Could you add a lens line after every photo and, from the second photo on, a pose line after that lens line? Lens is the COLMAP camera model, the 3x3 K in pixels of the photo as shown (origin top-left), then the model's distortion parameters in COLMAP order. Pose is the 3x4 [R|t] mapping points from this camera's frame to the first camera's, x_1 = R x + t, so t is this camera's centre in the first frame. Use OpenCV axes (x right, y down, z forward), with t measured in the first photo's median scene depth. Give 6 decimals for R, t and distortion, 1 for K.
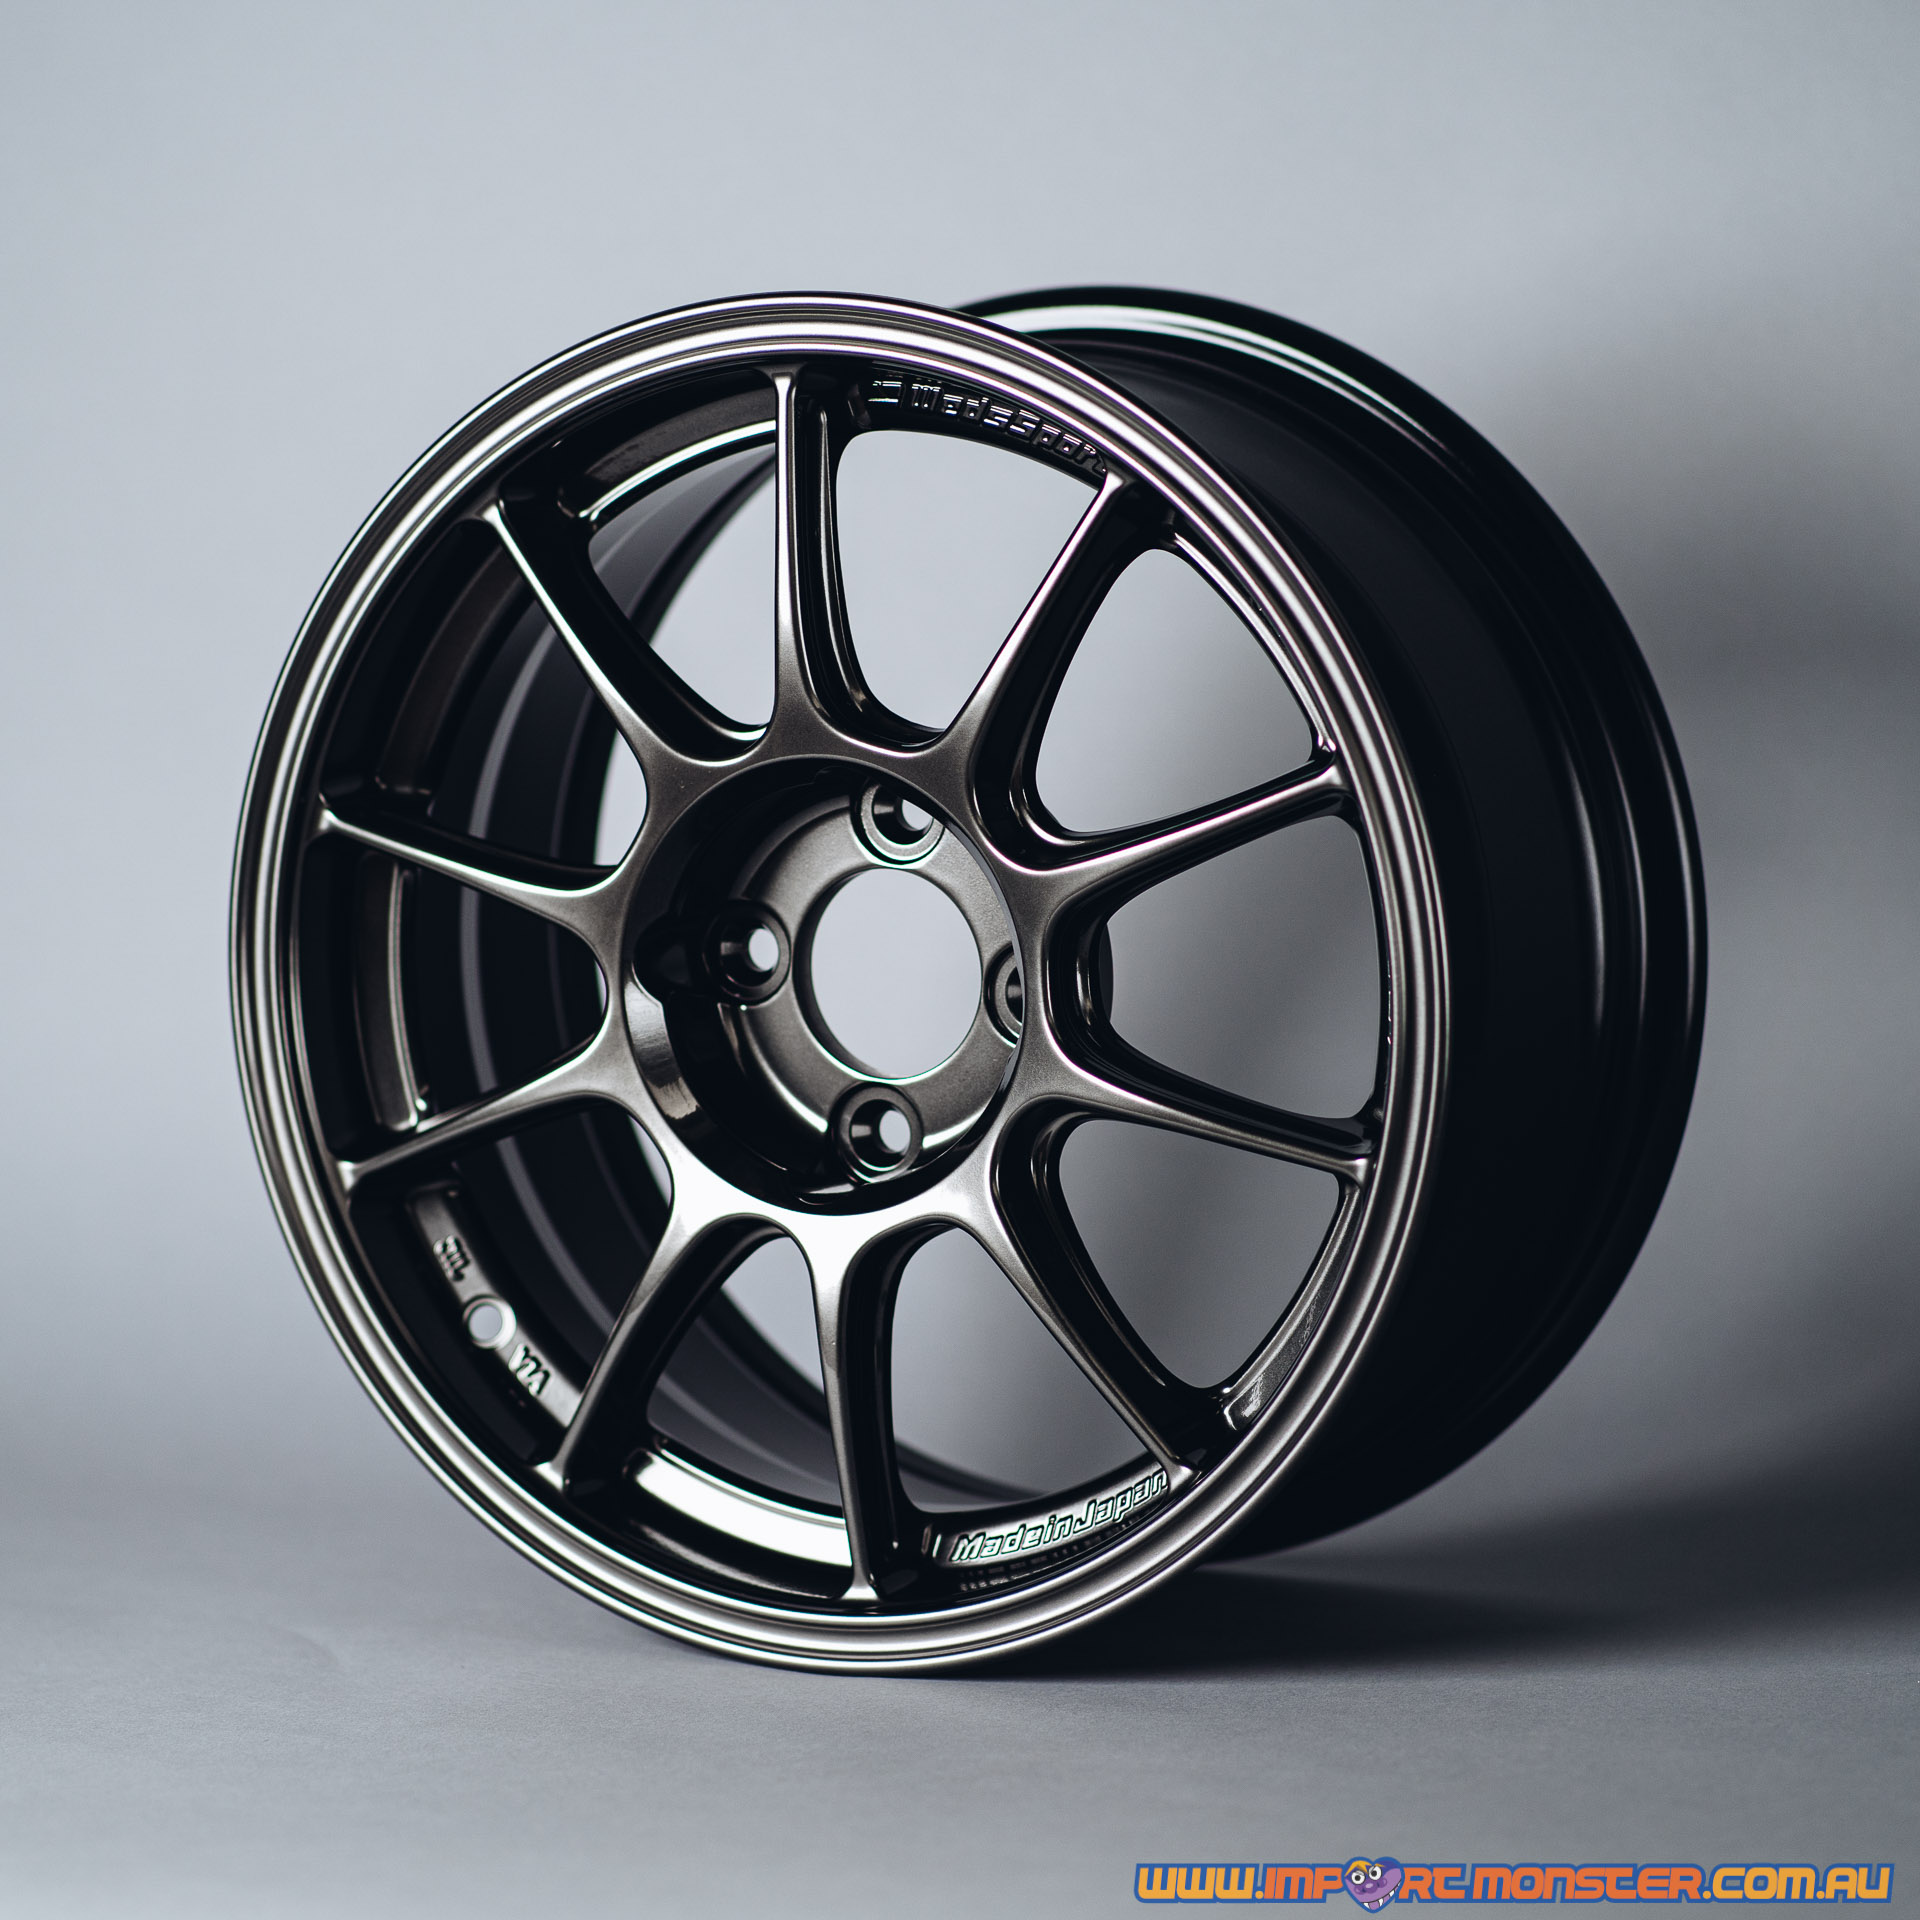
lens RADIAL K [[7931.9, 0, 960.0], [0, 7931.9, 960.0], [0, 0, 1]] dist [0.114534, 0.971781]
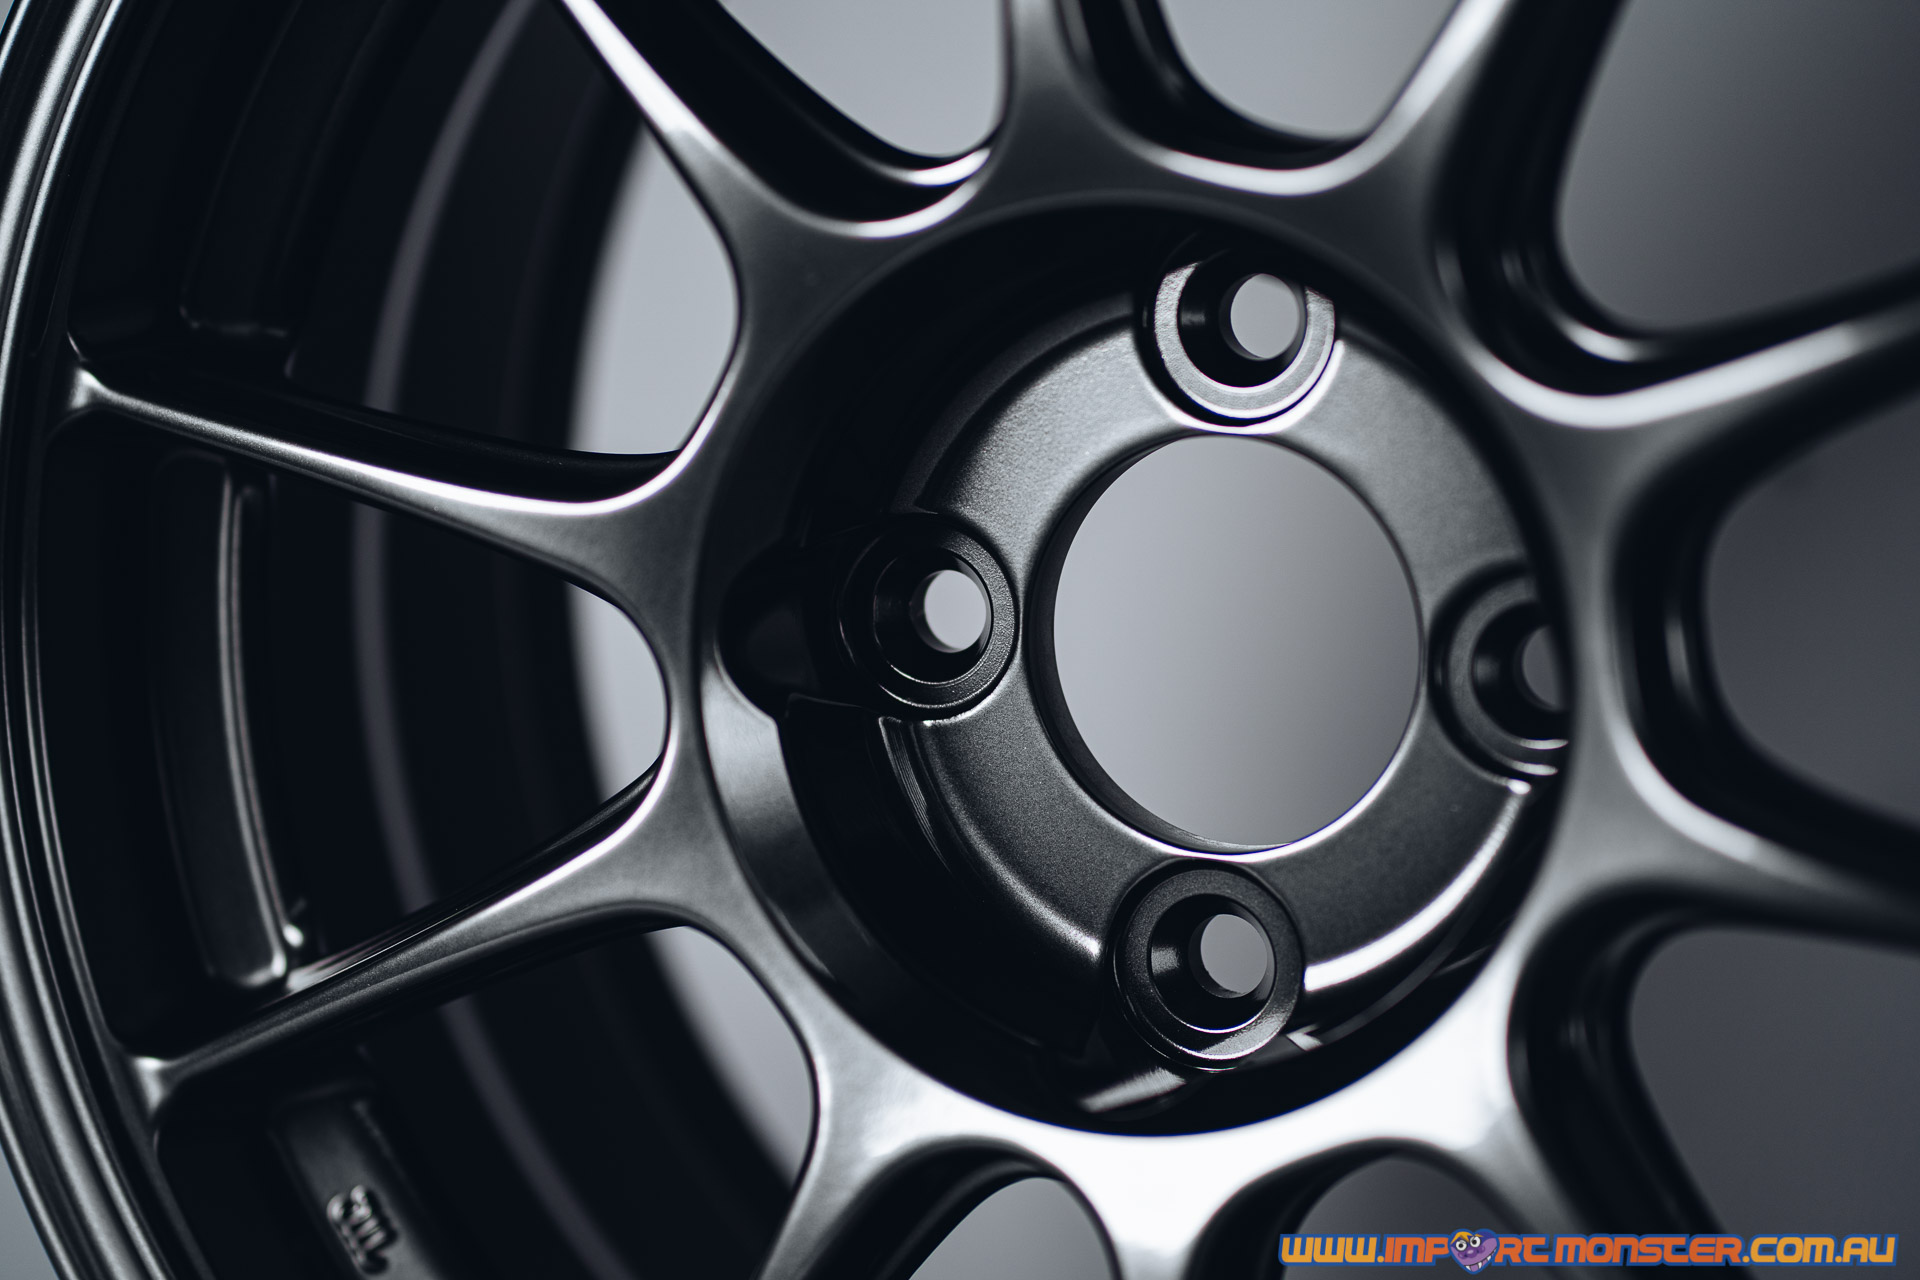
lens RADIAL K [[5494.2, 0, 960.0], [0, 5494.2, 640.0], [0, 0, 1]] dist [0.355938, 0.702990]
pose [[0.997154, -0.038367, 0.064896, -0.048399], [0.039102, 0.999184, -0.010099, 0.004323], [-0.064456, 0.012608, 0.997841, 0.653108]]
